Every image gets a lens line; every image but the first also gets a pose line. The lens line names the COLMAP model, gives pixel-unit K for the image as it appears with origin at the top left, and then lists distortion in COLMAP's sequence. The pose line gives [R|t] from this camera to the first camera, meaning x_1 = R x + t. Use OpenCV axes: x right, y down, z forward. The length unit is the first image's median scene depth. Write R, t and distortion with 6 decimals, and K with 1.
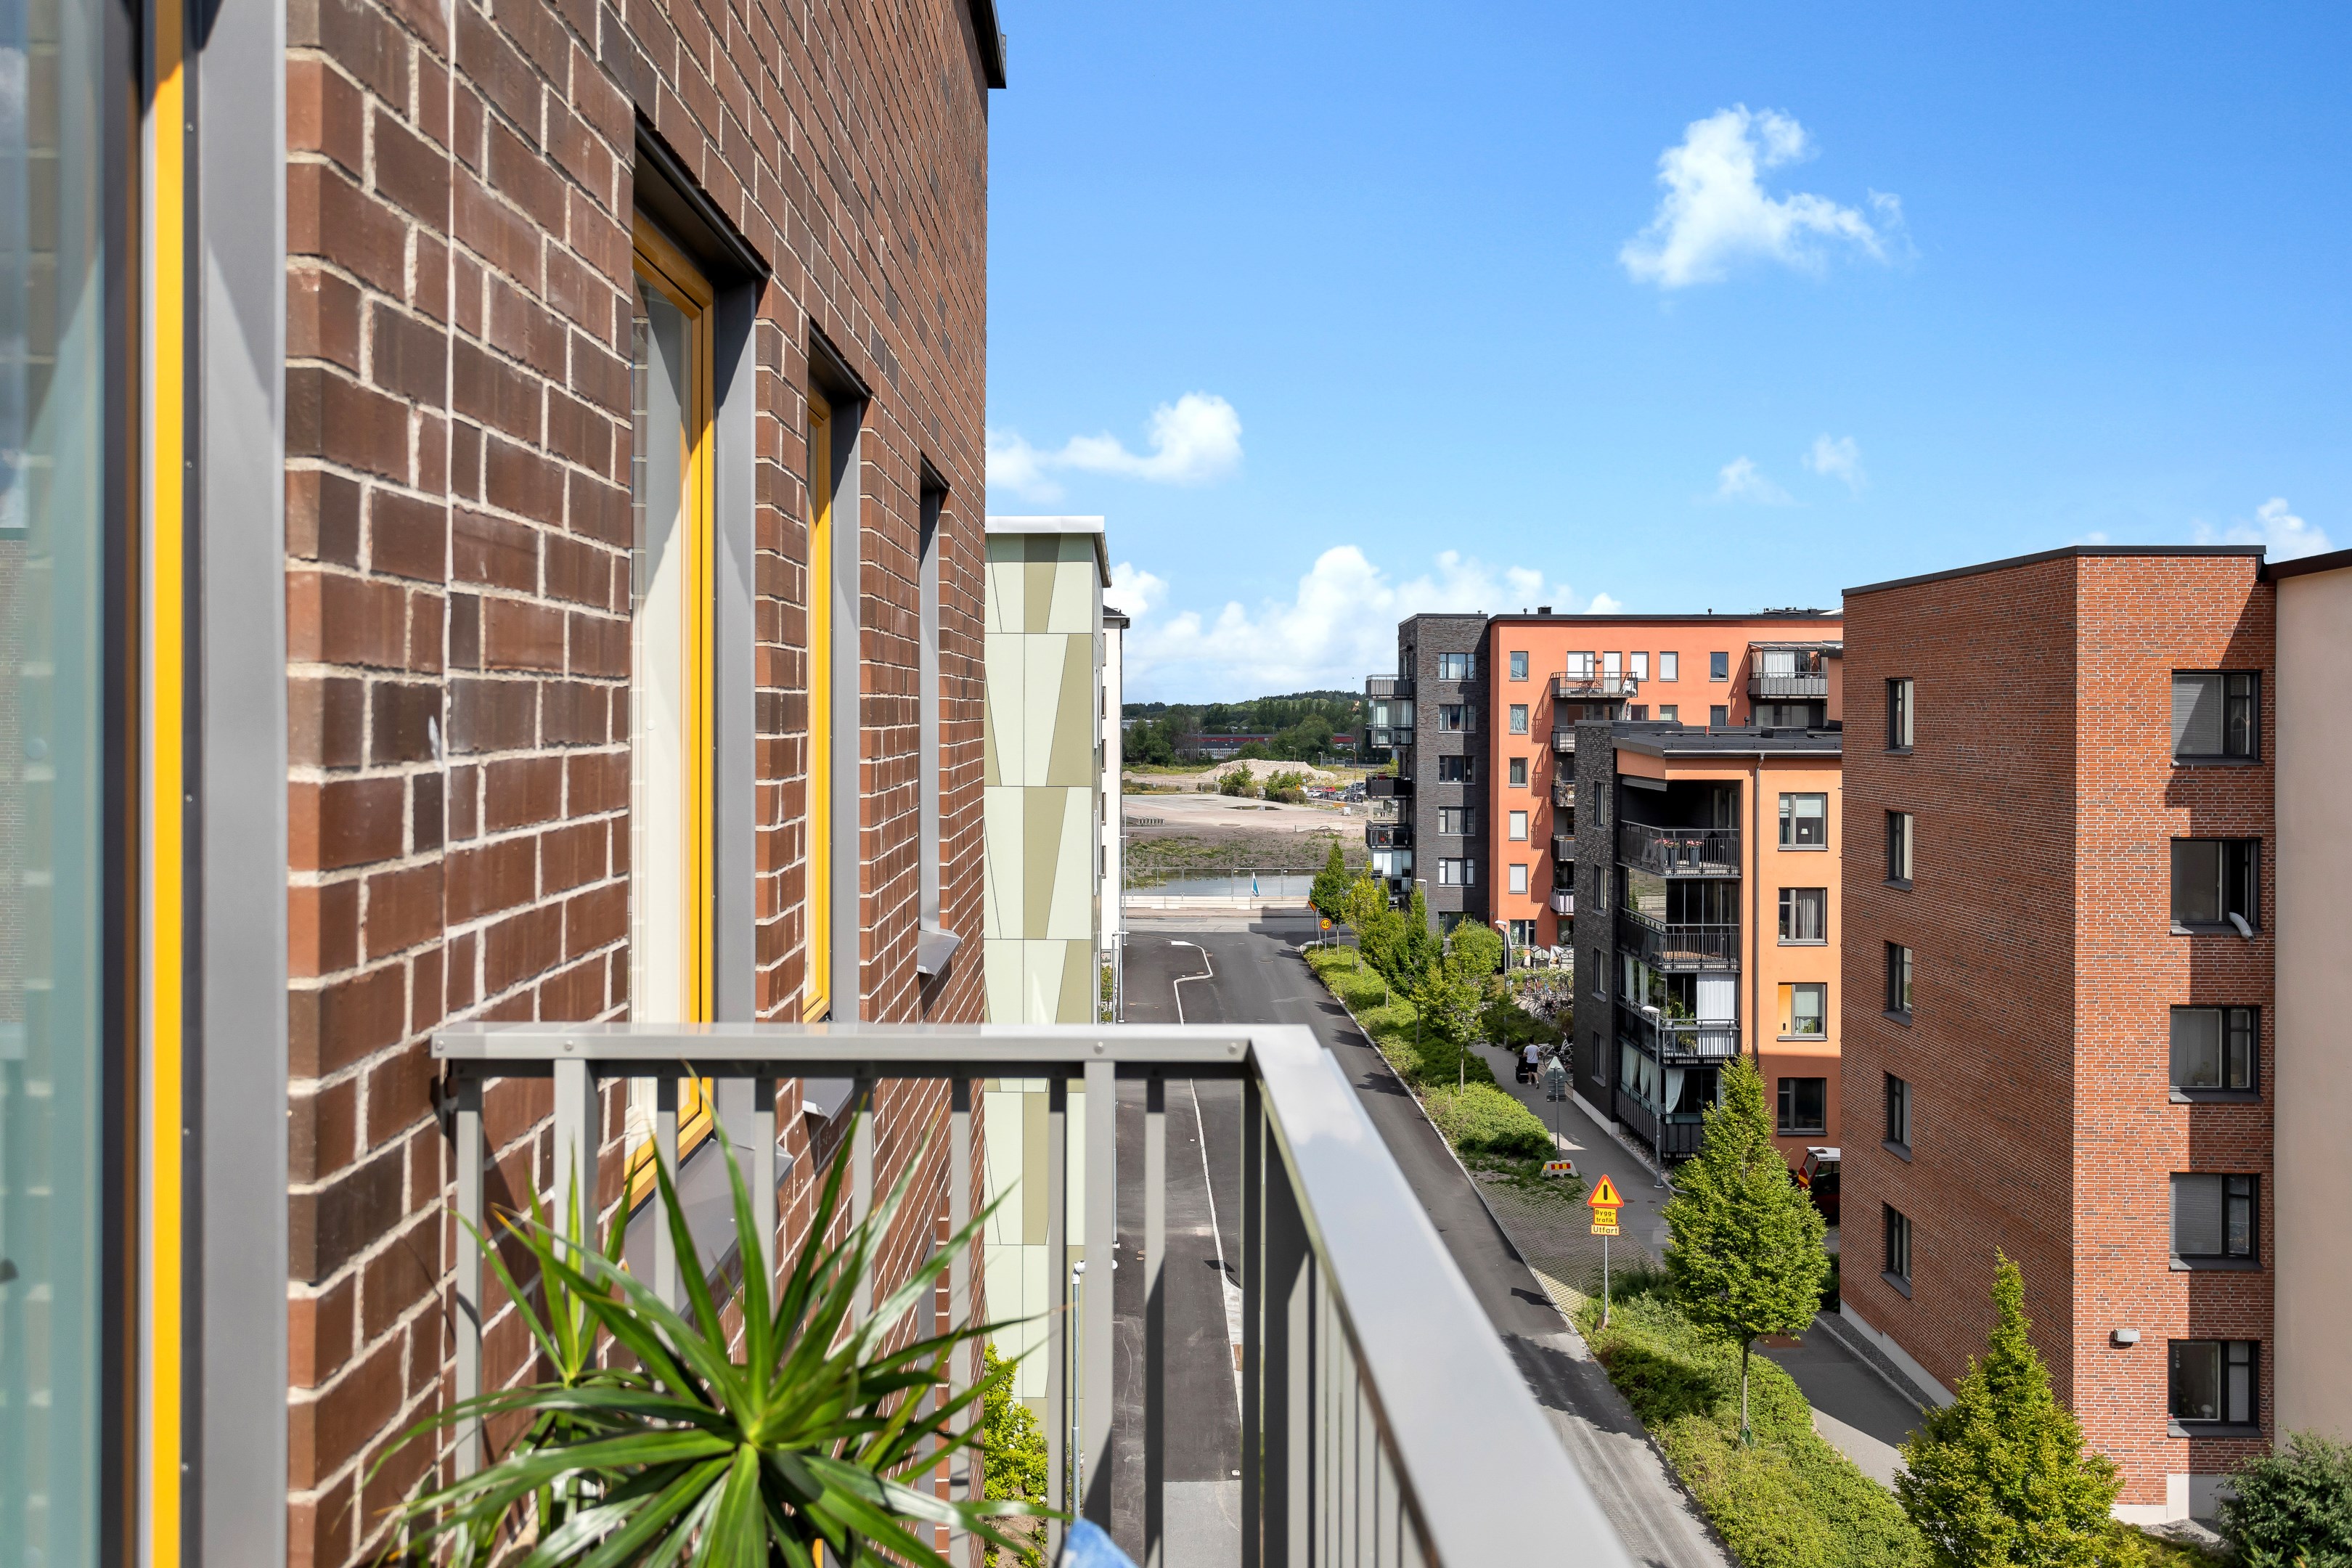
lens RADIAL K [[1807.3, 0, 1148.3], [0, 1807.3, 707.9], [0, 0, 1]] dist [0.034497, -0.009696]
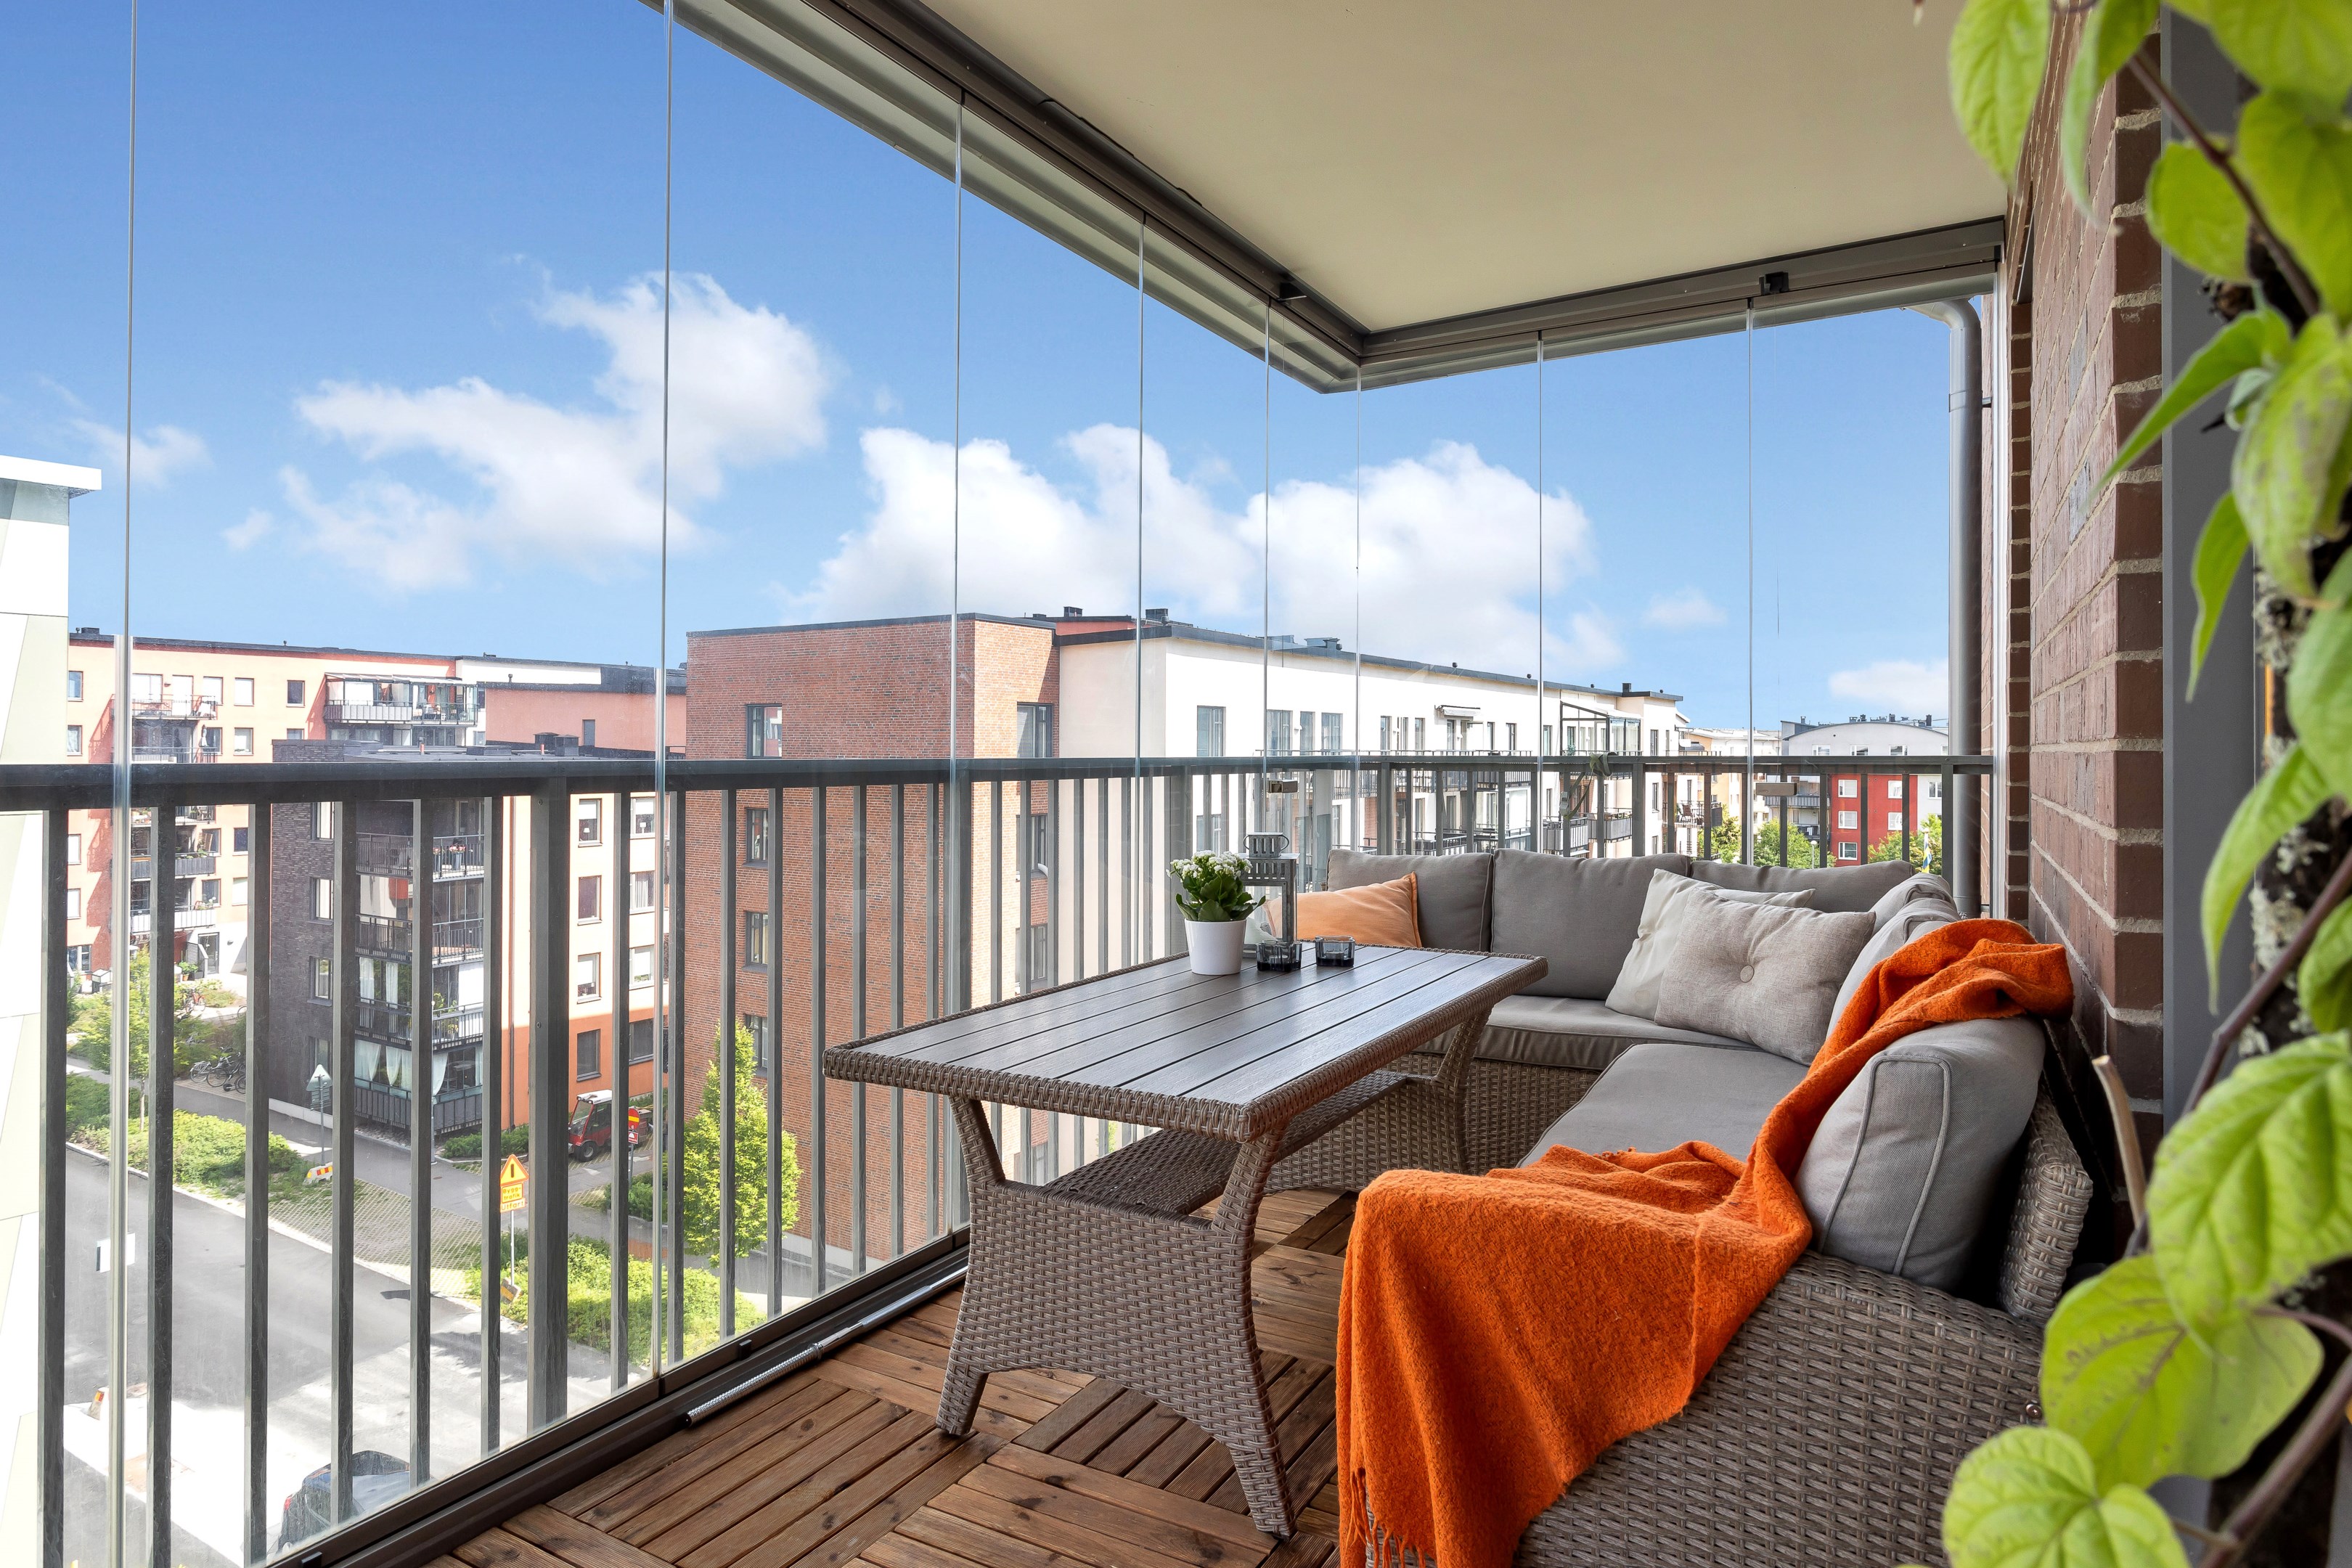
lens RADIAL K [[1357.9, 0, 1134.8], [0, 1357.9, 749.5], [0, 0, 1]] dist [-0.002632, 0.007371]
pose [[0.513304, -0.004722, 0.858194, -0.278800], [-0.003159, 0.999968, 0.007392, 0.007873], [-0.858201, -0.006506, 0.513272, 0.289918]]
